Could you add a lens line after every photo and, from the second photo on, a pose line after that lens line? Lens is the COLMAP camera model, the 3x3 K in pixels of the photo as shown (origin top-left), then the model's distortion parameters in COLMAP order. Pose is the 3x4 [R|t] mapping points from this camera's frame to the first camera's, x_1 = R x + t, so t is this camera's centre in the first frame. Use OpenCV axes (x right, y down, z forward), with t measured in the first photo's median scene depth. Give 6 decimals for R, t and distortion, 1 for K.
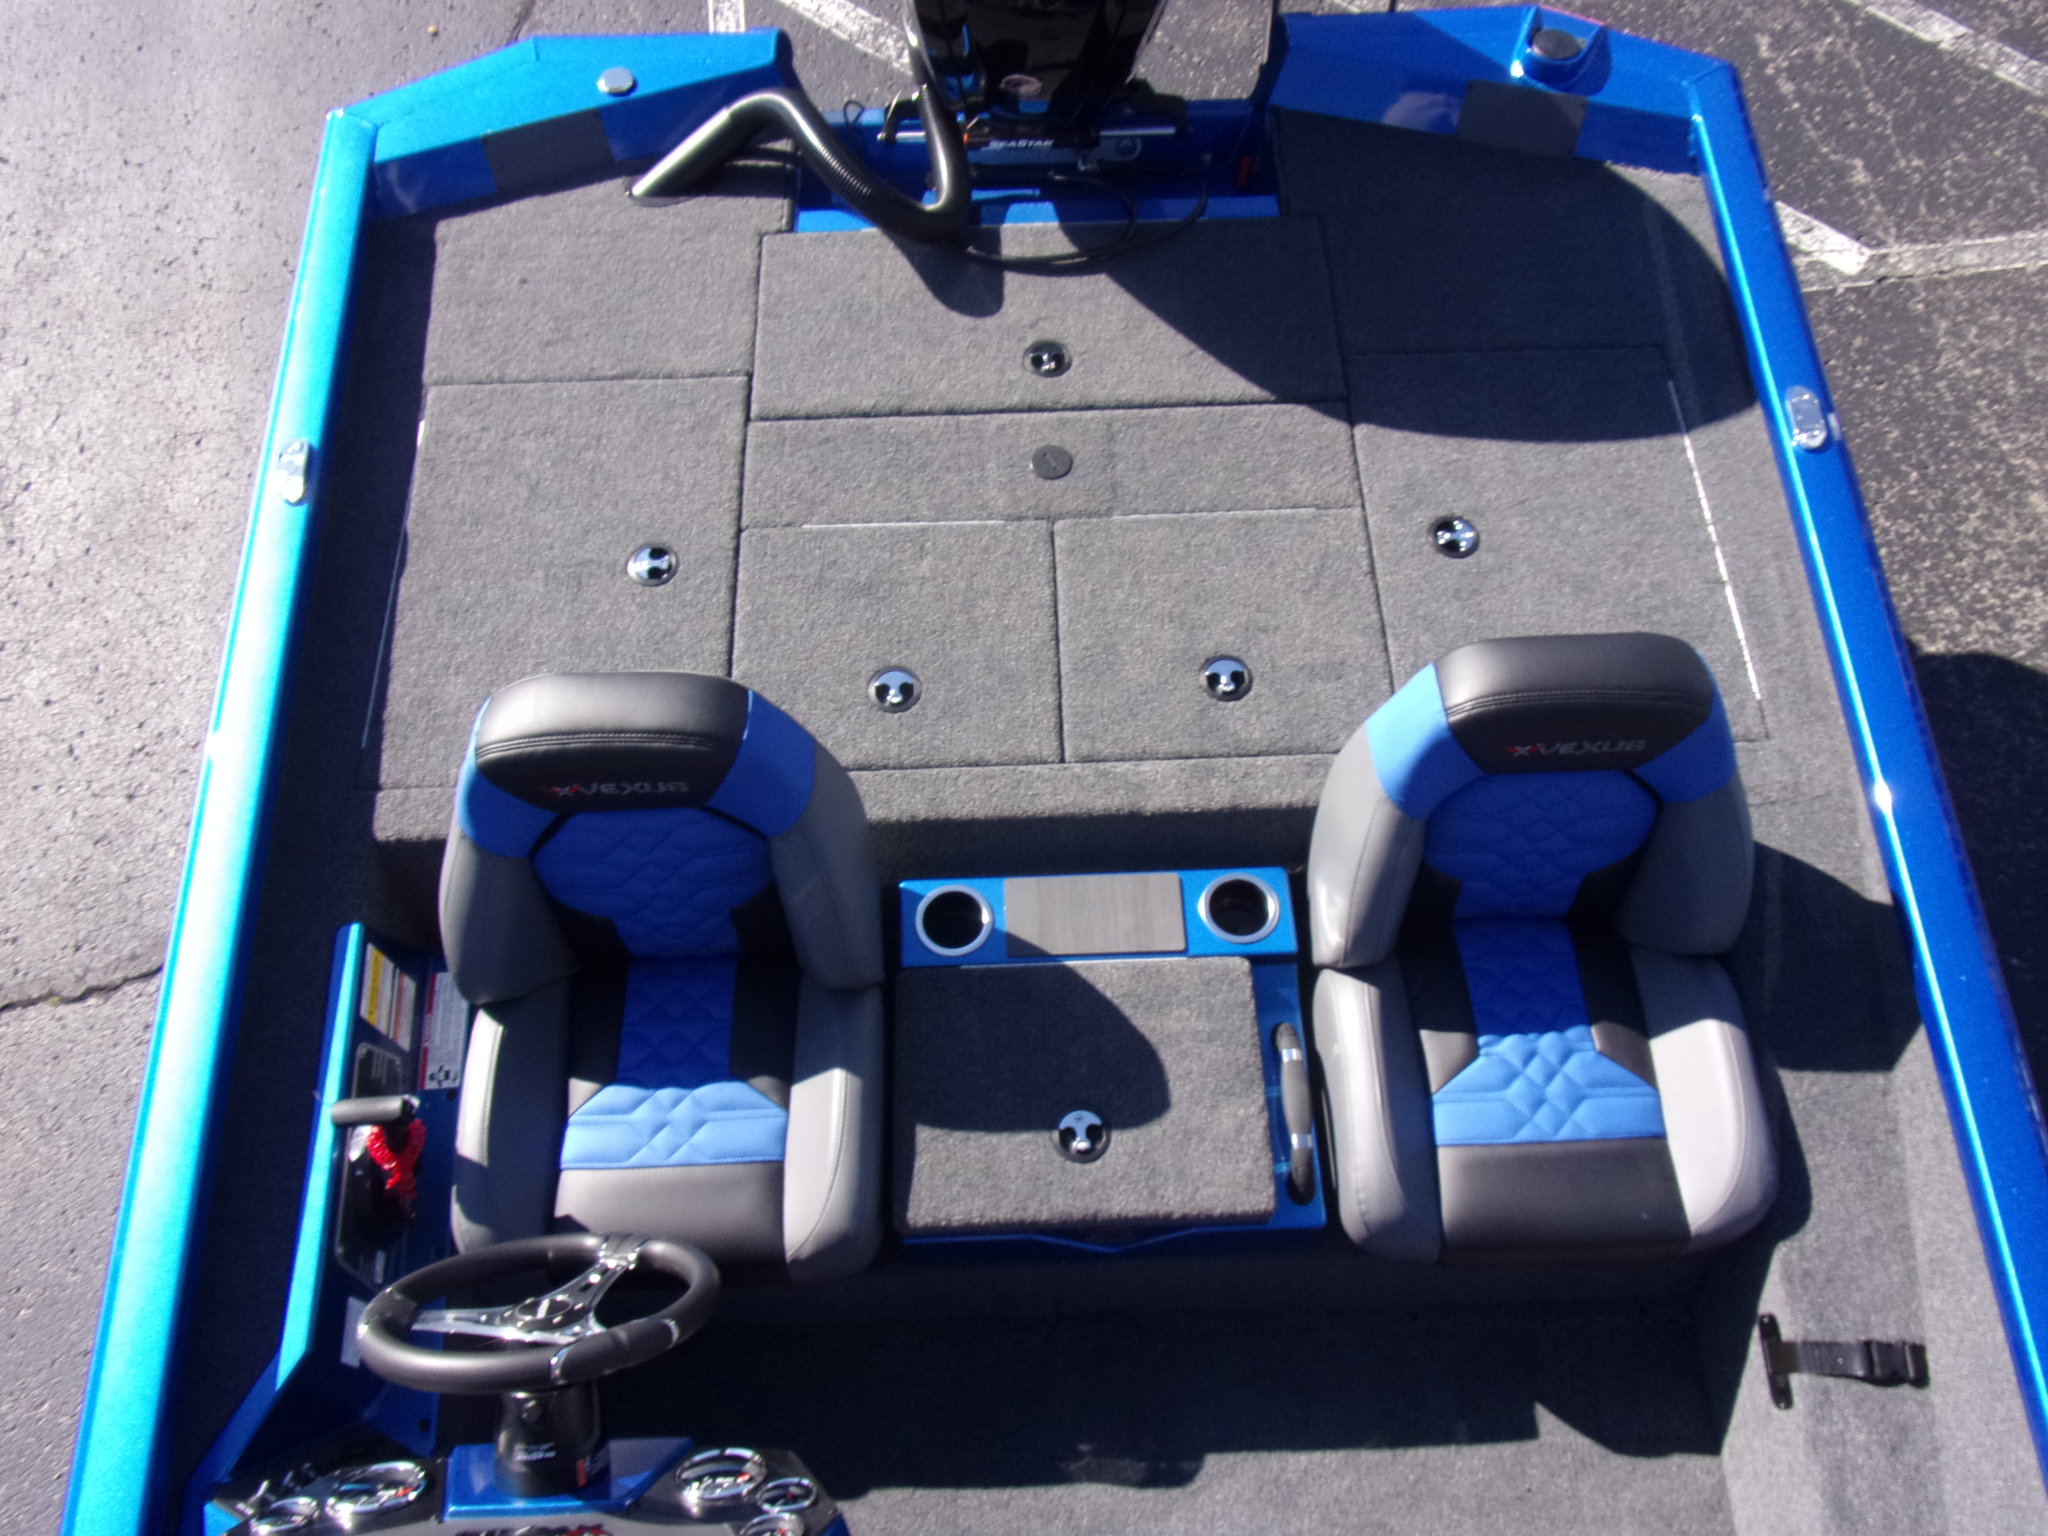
lens RADIAL K [[1636.8, 0, 1028.1], [0, 1636.8, 771.5], [0, 0, 1]] dist [0.000077, 0.001205]
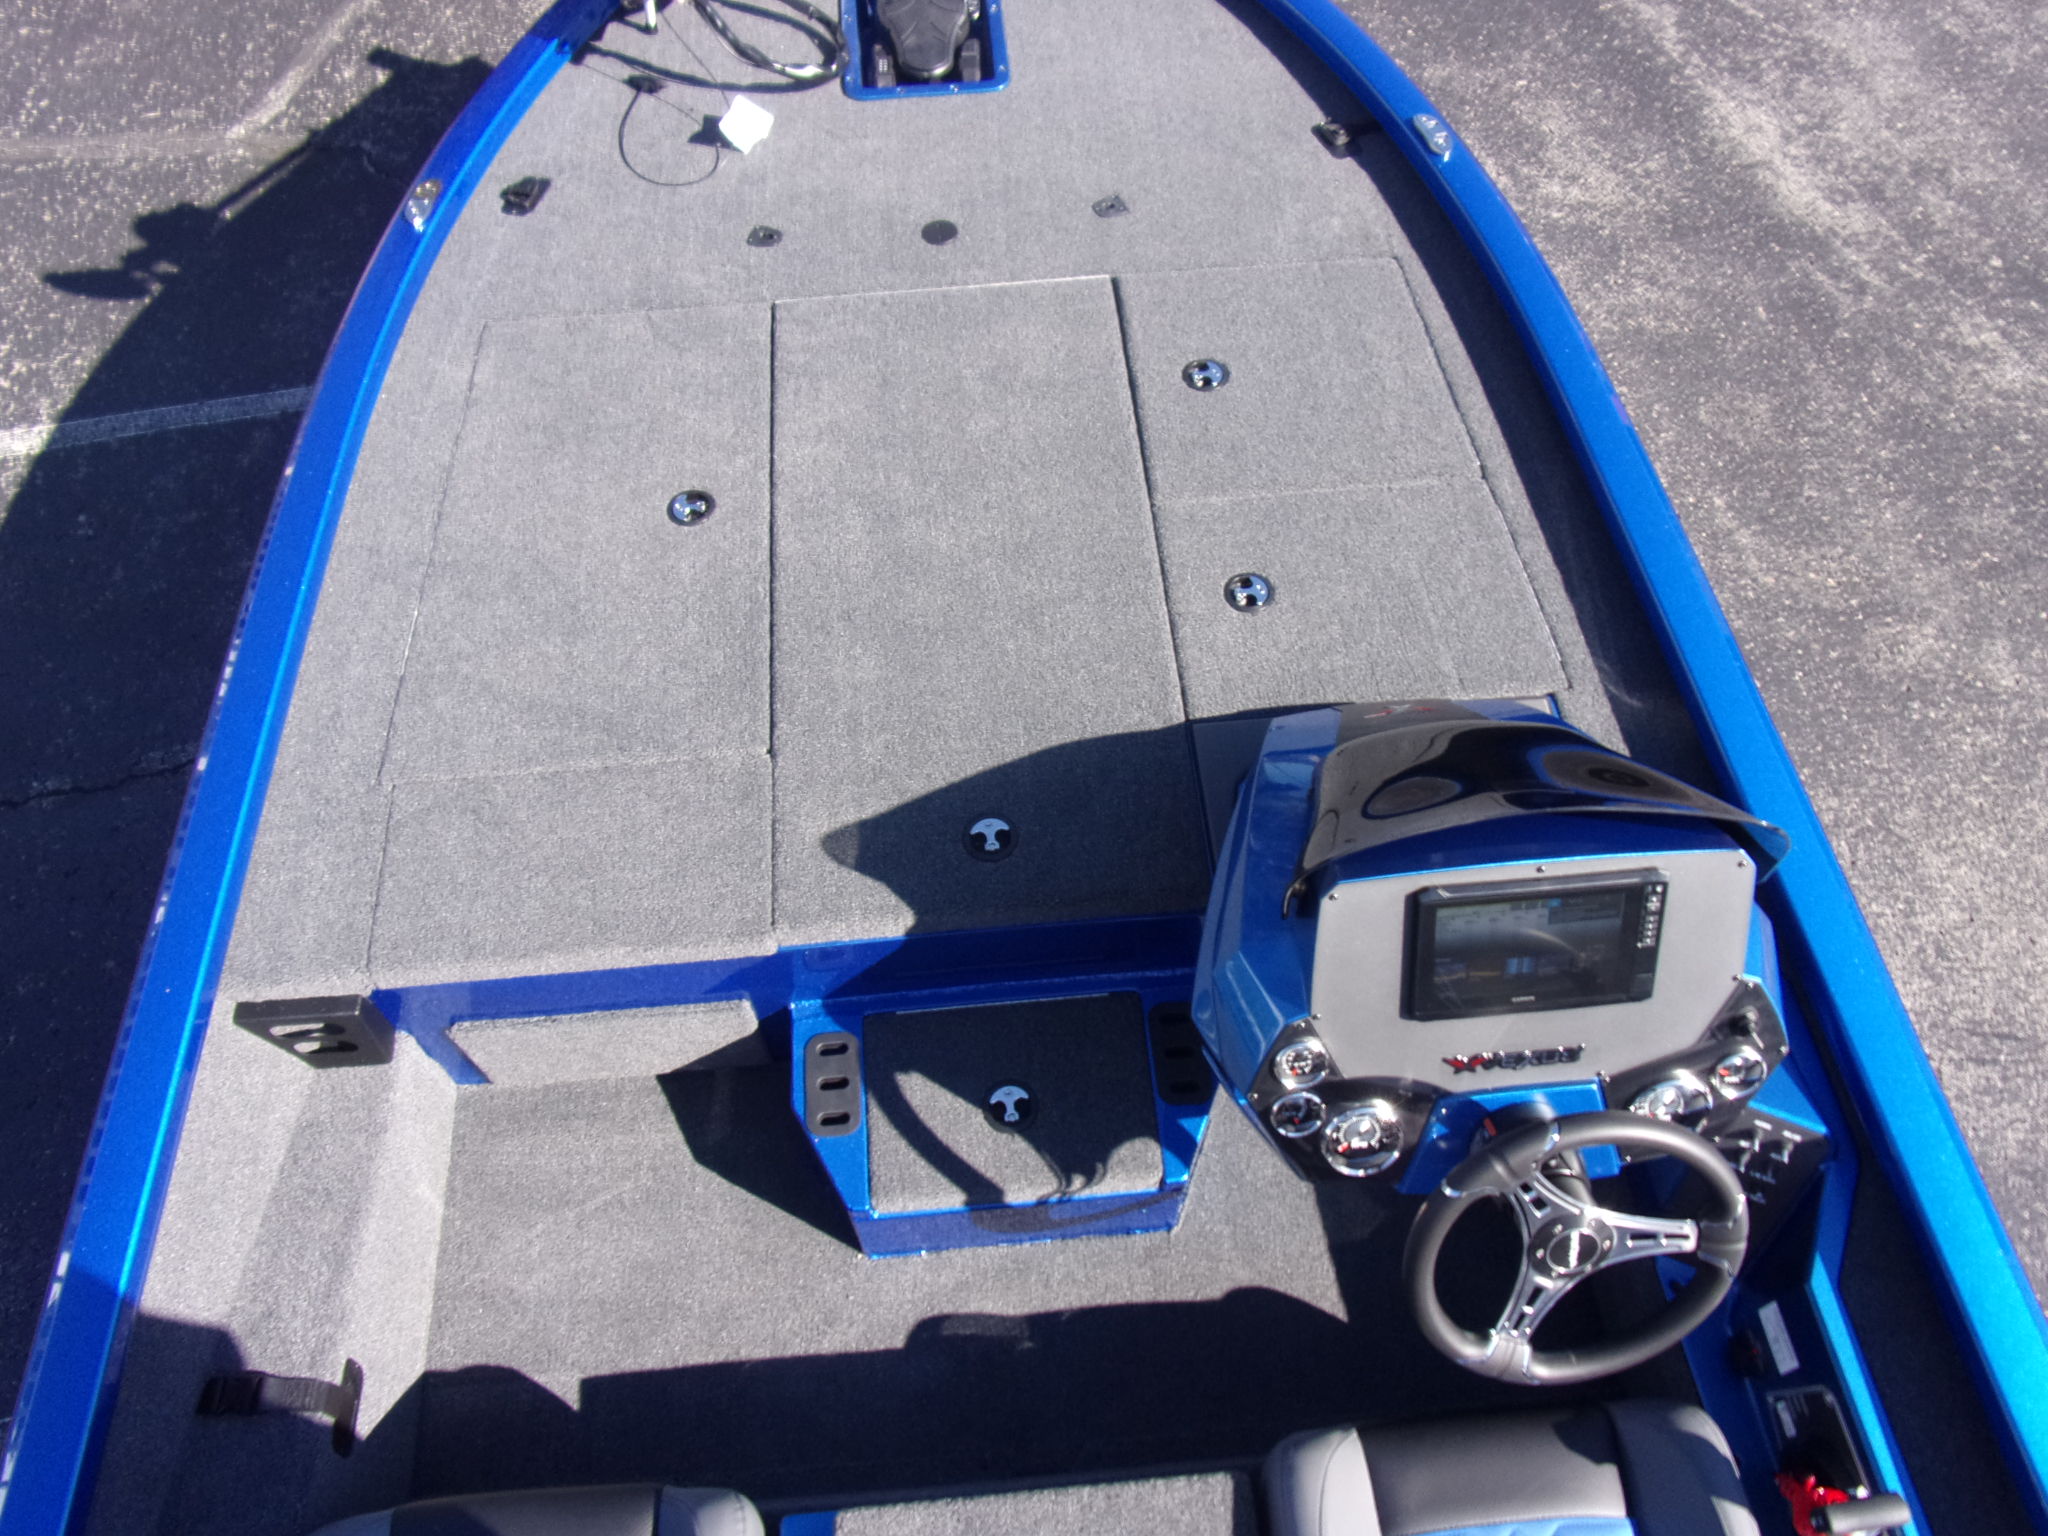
lens RADIAL K [[1619.7, 0, 1032.1], [0, 1619.7, 772.6], [0, 0, 1]] dist [0.003337, 0.015200]
pose [[-0.998563, 0.053584, 0.000796, 0.017113], [-0.025225, -0.483085, 0.875210, -0.316386], [0.047282, 0.873933, 0.483742, 0.193639]]
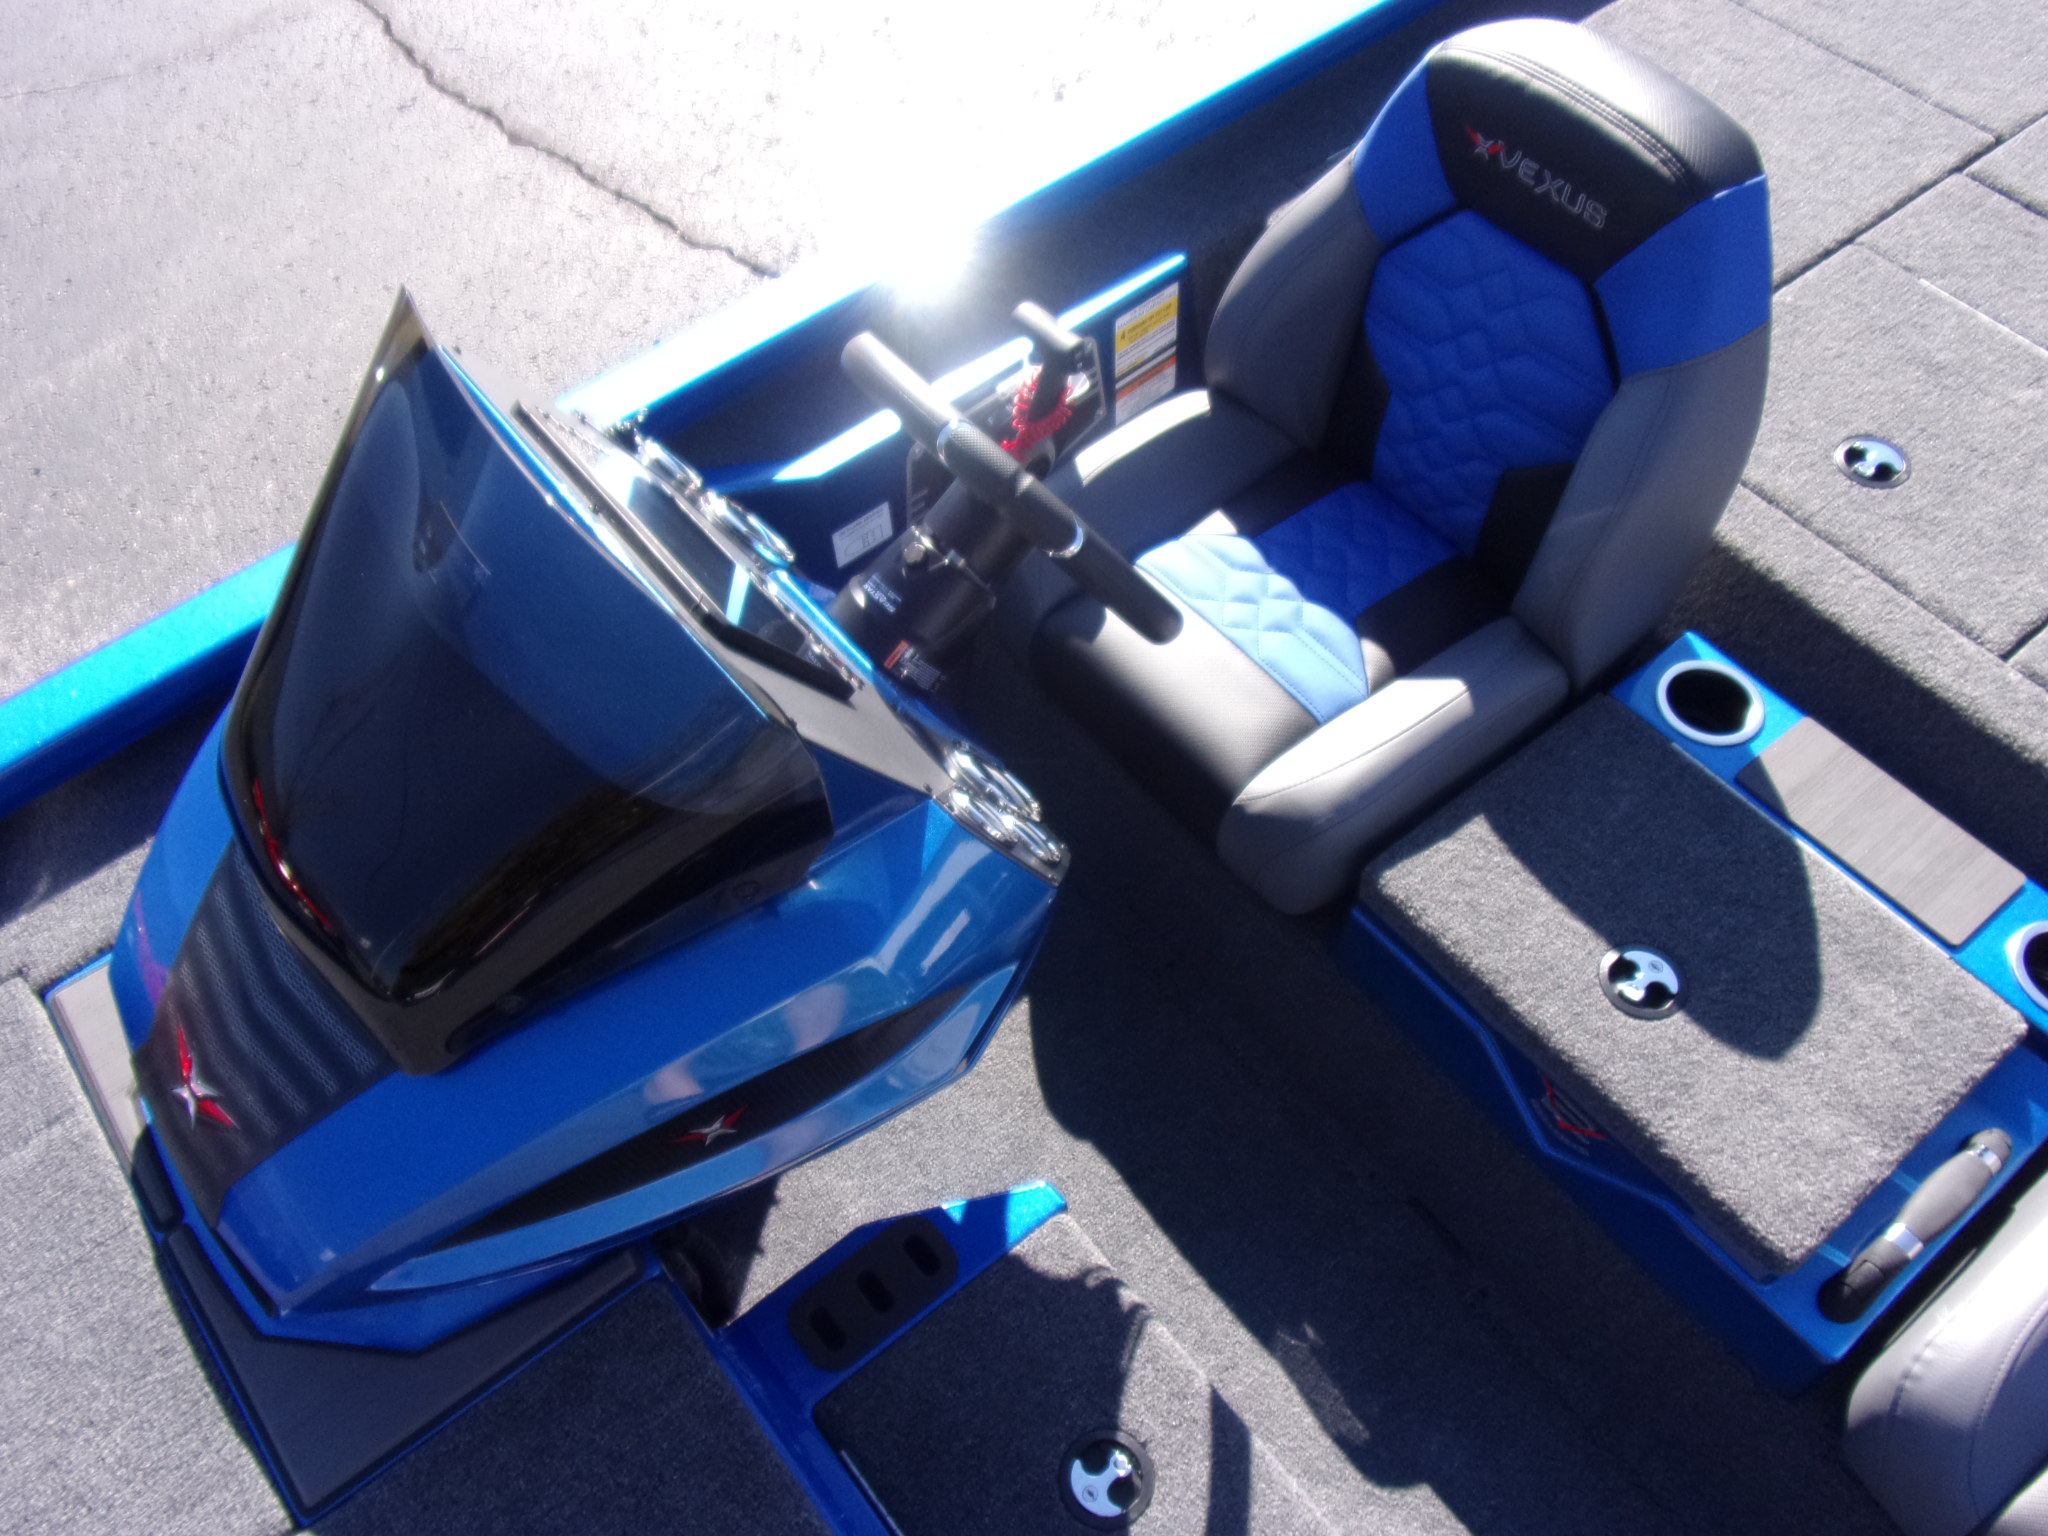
lens RADIAL K [[1619.7, 0, 1032.1], [0, 1619.7, 772.6], [0, 0, 1]] dist [0.003337, 0.015200]
pose [[0.598039, 0.662185, -0.451510, 0.126373], [-0.707870, 0.700598, 0.089903, 0.274215], [0.375859, 0.265845, 0.887725, 0.265518]]
